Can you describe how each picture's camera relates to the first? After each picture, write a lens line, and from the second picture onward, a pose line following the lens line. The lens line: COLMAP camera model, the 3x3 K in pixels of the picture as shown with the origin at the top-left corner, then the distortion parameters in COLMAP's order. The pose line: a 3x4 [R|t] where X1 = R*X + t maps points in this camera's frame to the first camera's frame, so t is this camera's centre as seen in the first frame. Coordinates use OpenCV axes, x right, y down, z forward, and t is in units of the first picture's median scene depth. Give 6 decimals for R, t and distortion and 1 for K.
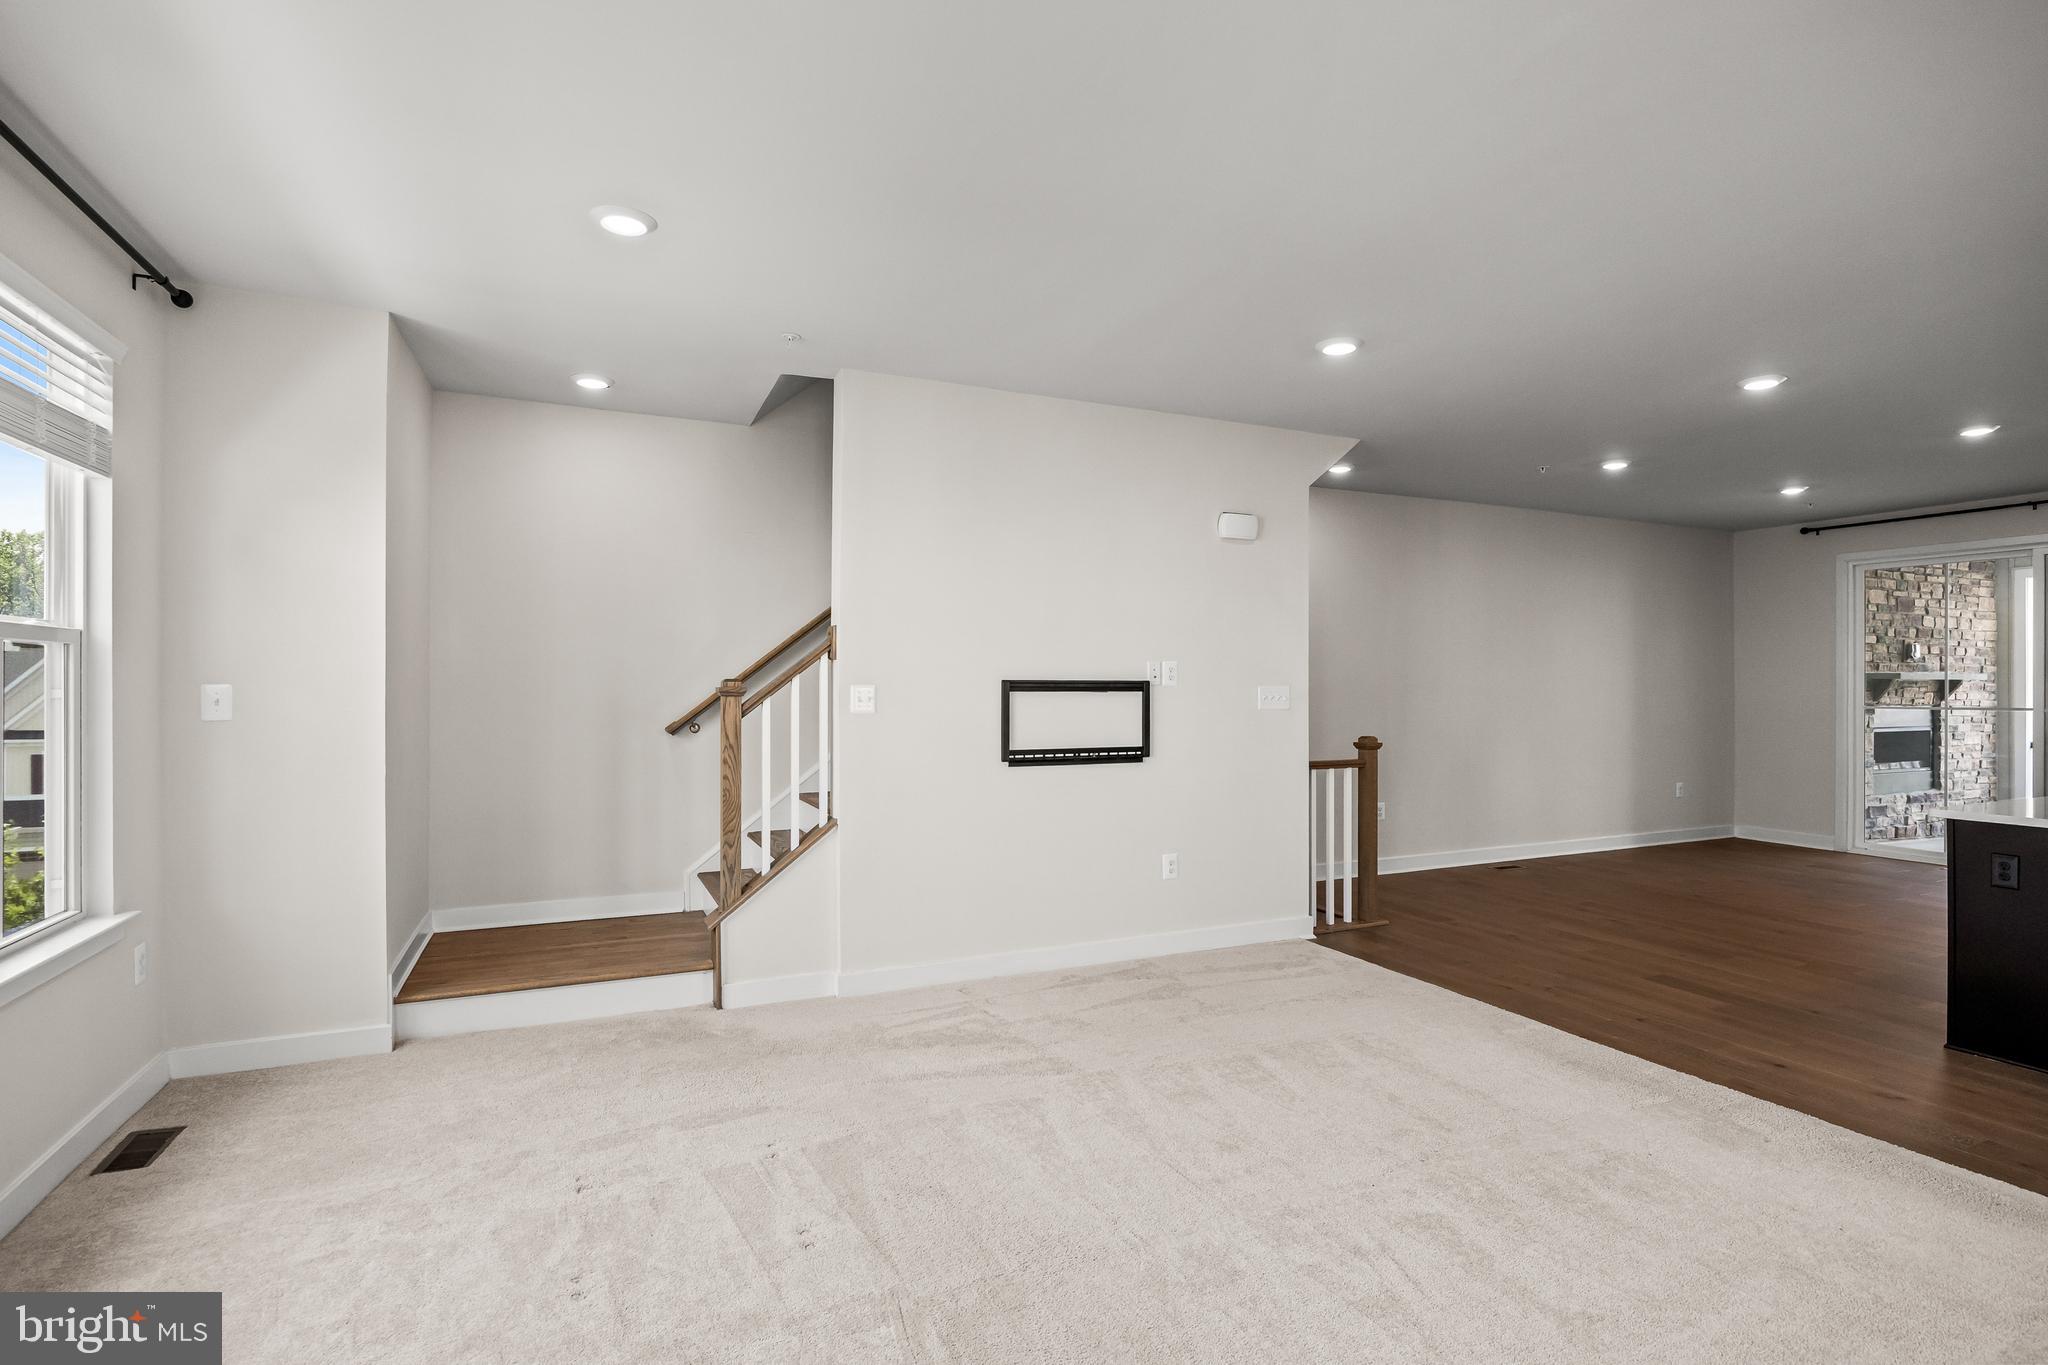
lens RADIAL K [[999.6, 0, 1024.0], [0, 999.6, 682.5], [0, 0, 1]] dist [-0.003103, -0.001905]
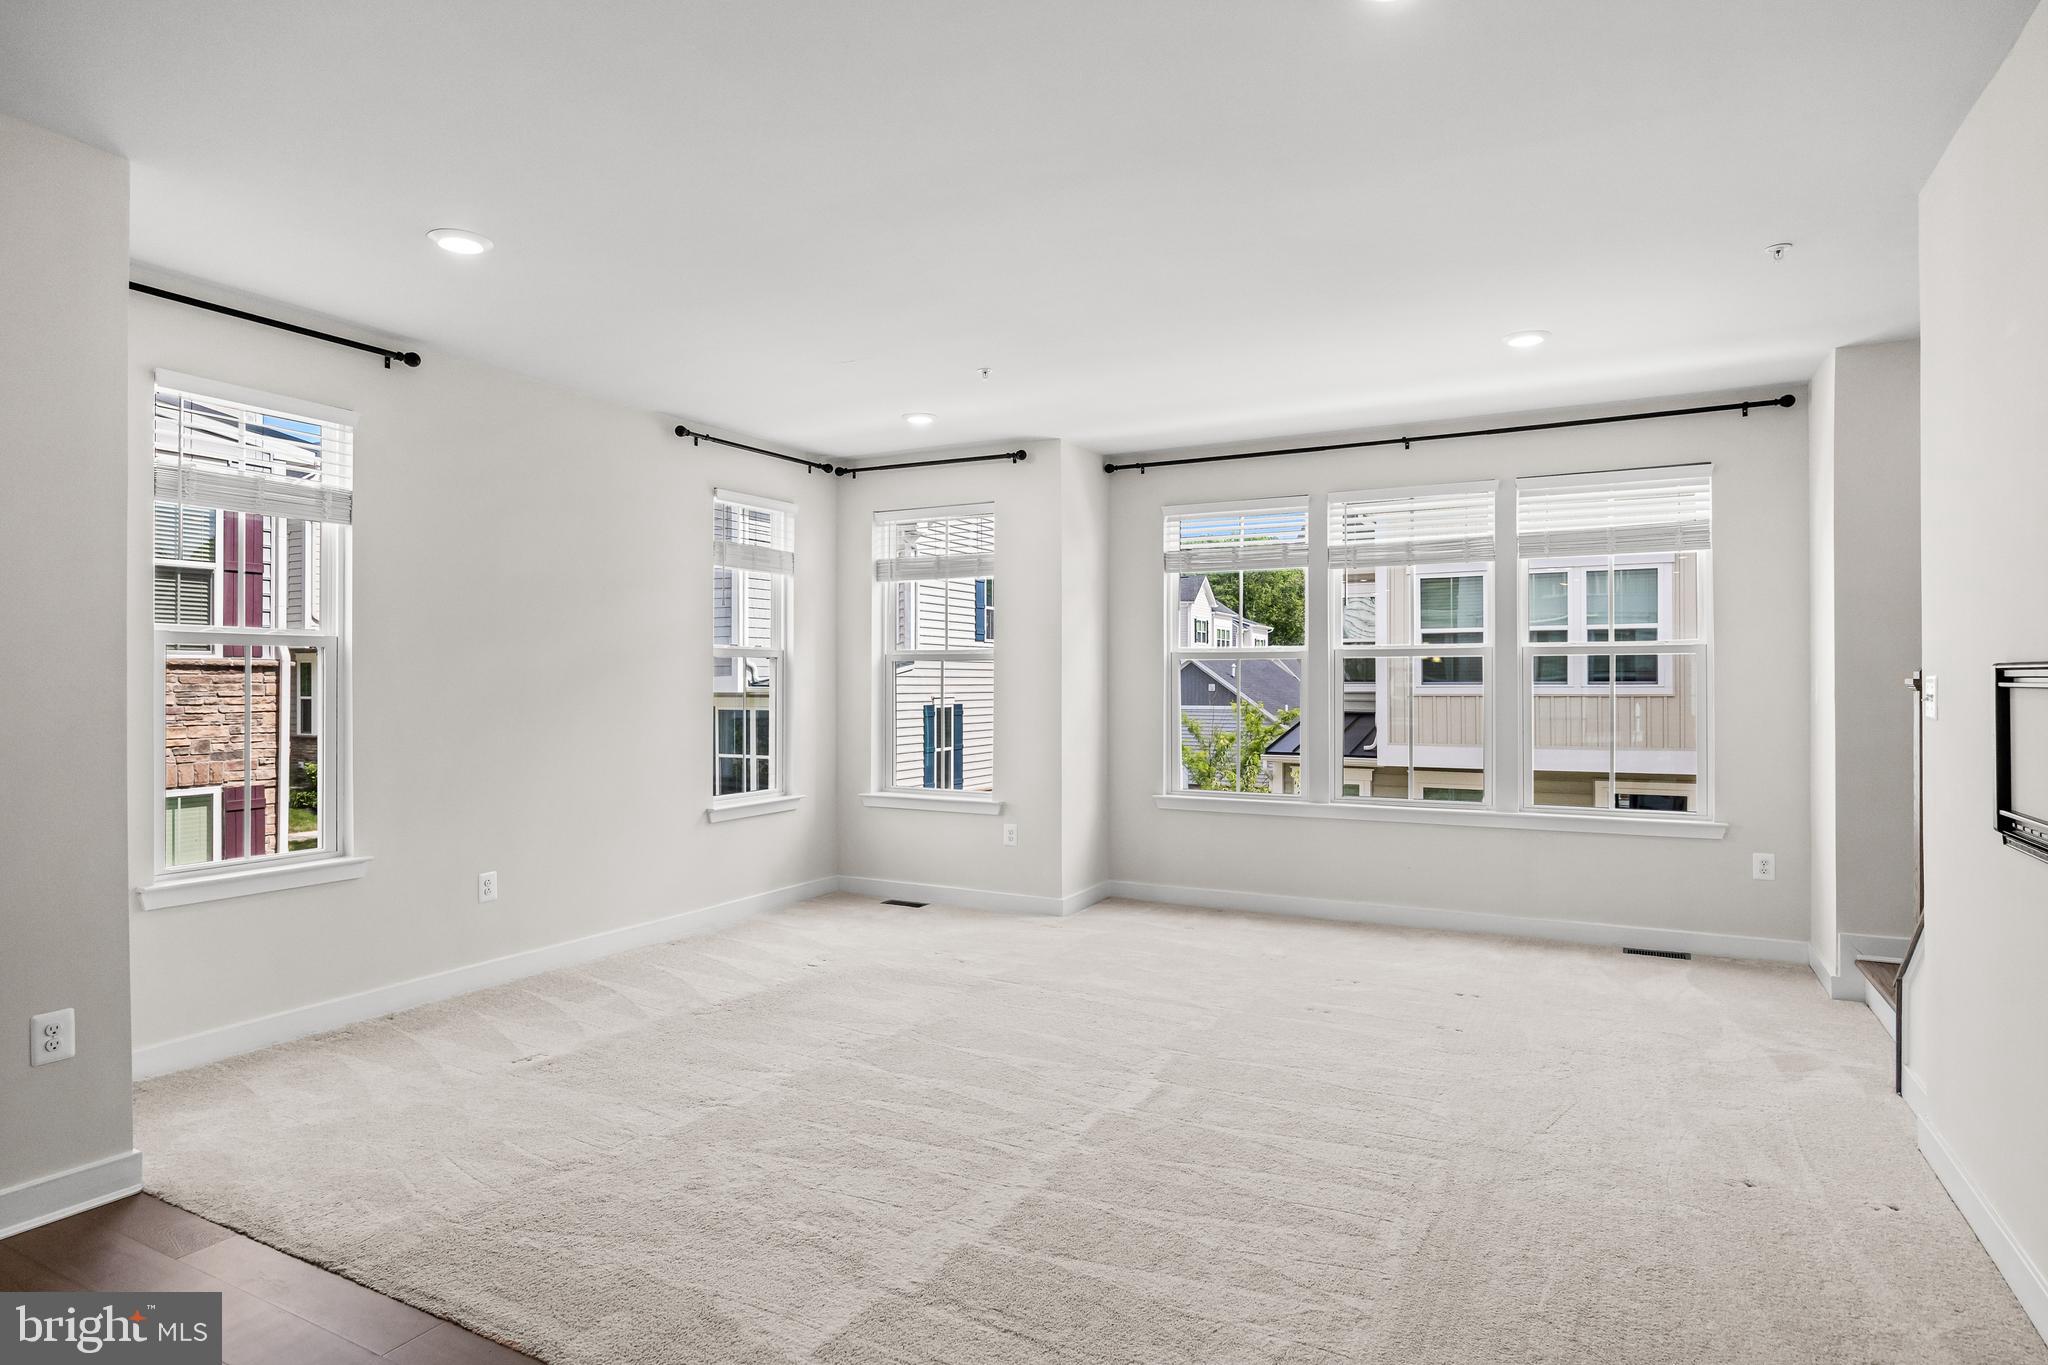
lens RADIAL K [[1118.6, 0, 1022.4], [0, 1118.6, 674.9], [0, 0, 1]] dist [-0.003149, -0.000626]
pose [[-0.794988, -0.002047, -0.606621, 0.639785], [0.005881, 0.999921, -0.011081, 0.006416], [0.606596, -0.012377, -0.794914, 1.065002]]
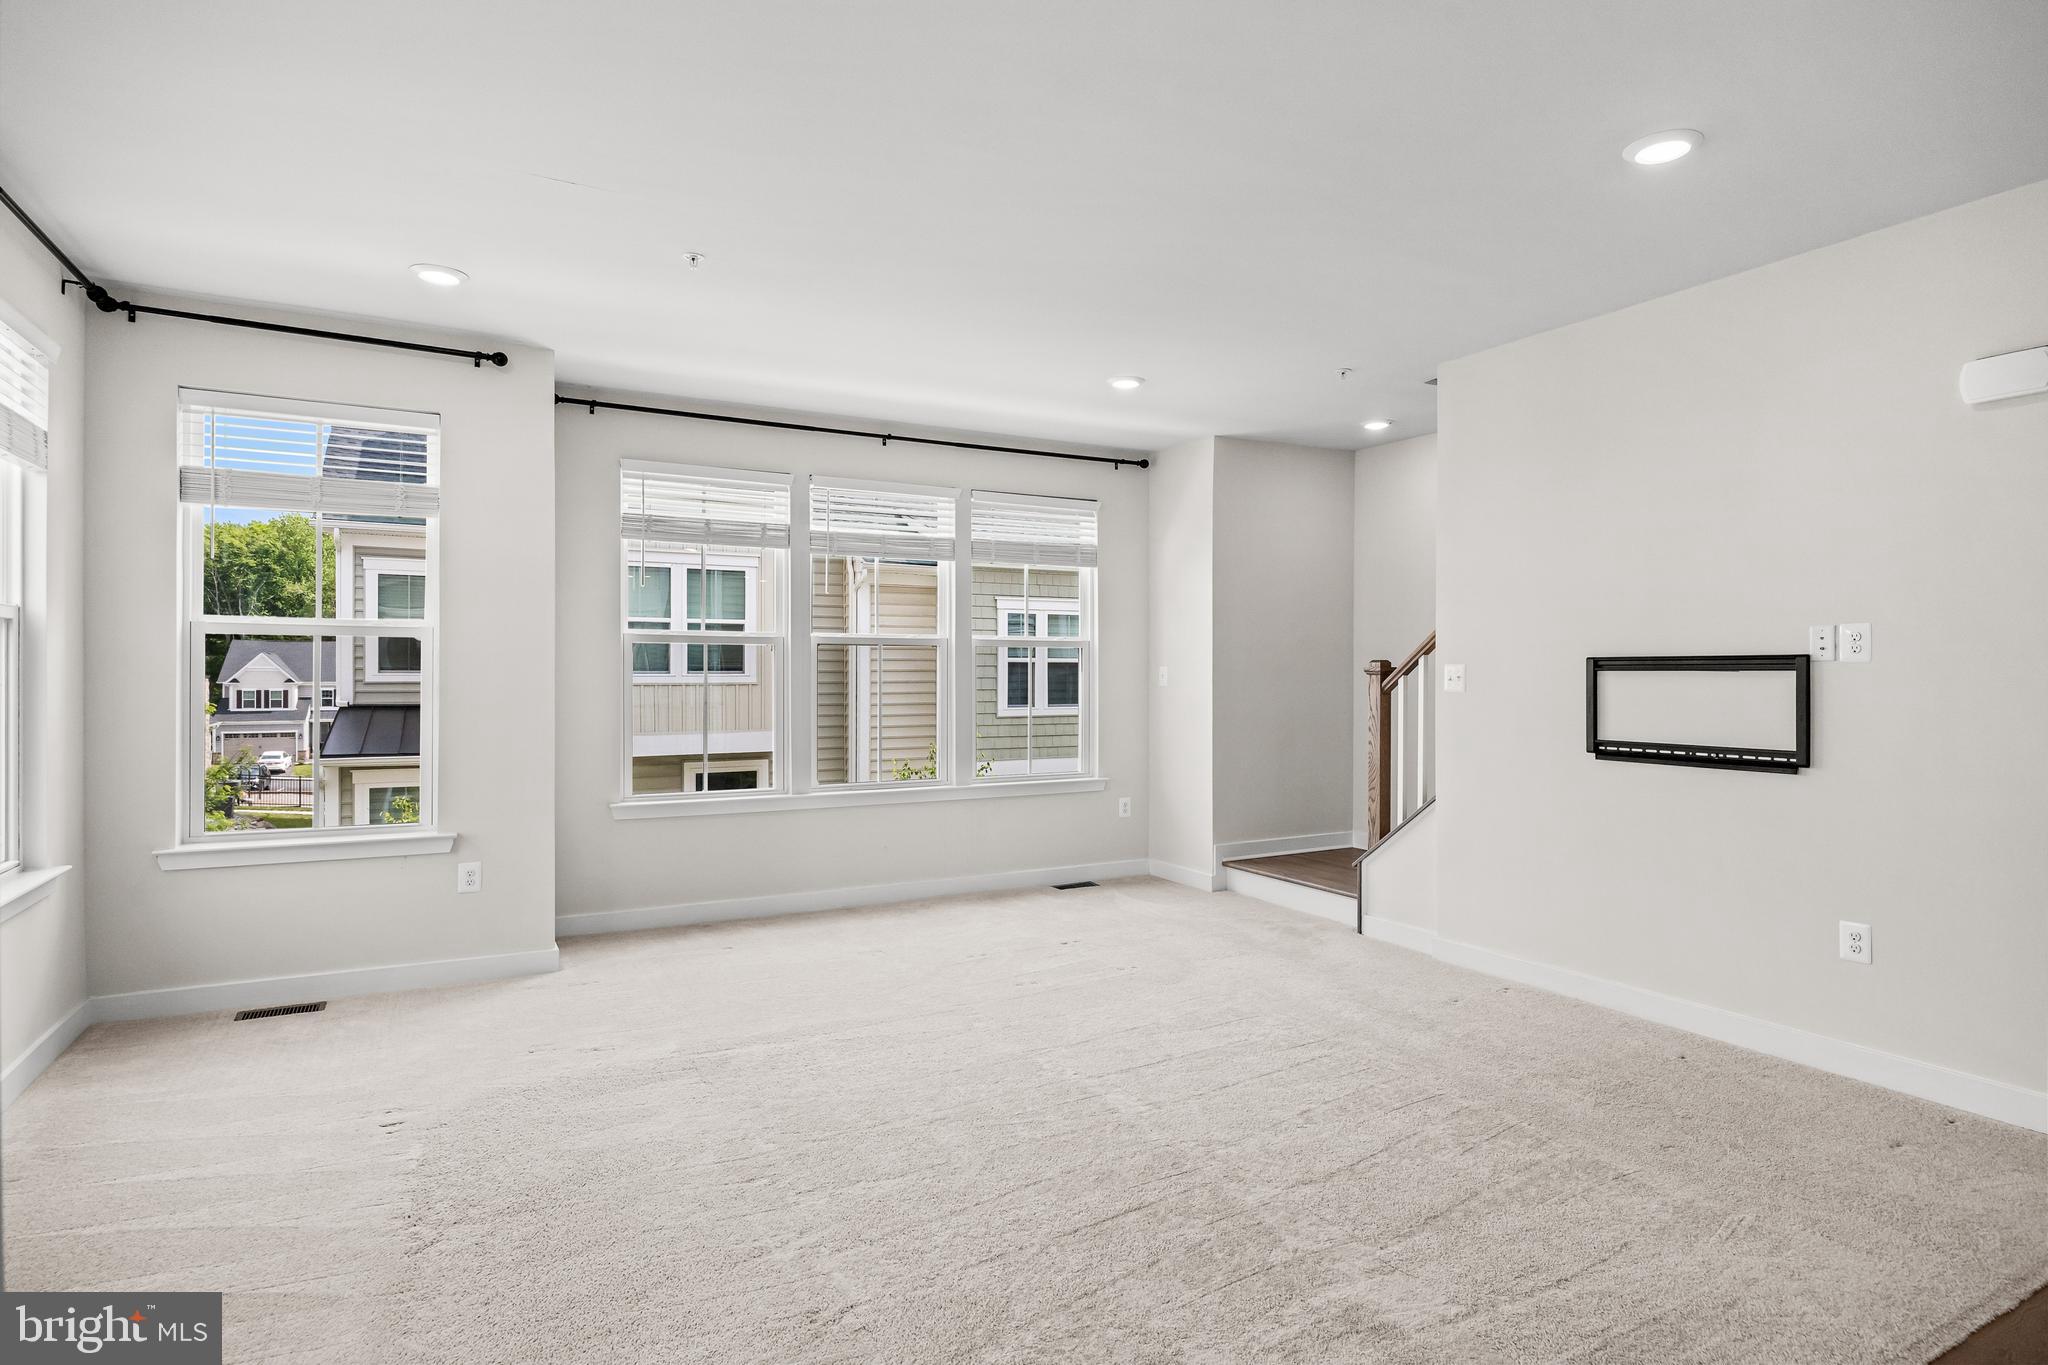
lens RADIAL K [[1089.8, 0, 1036.3], [0, 1089.8, 676.7], [0, 0, 1]] dist [-0.000828, -0.000066]
pose [[0.075351, 0.004823, -0.997145, 0.816219], [0.005700, 0.999970, 0.005267, 0.006250], [0.997141, -0.006081, 0.075322, 0.425791]]
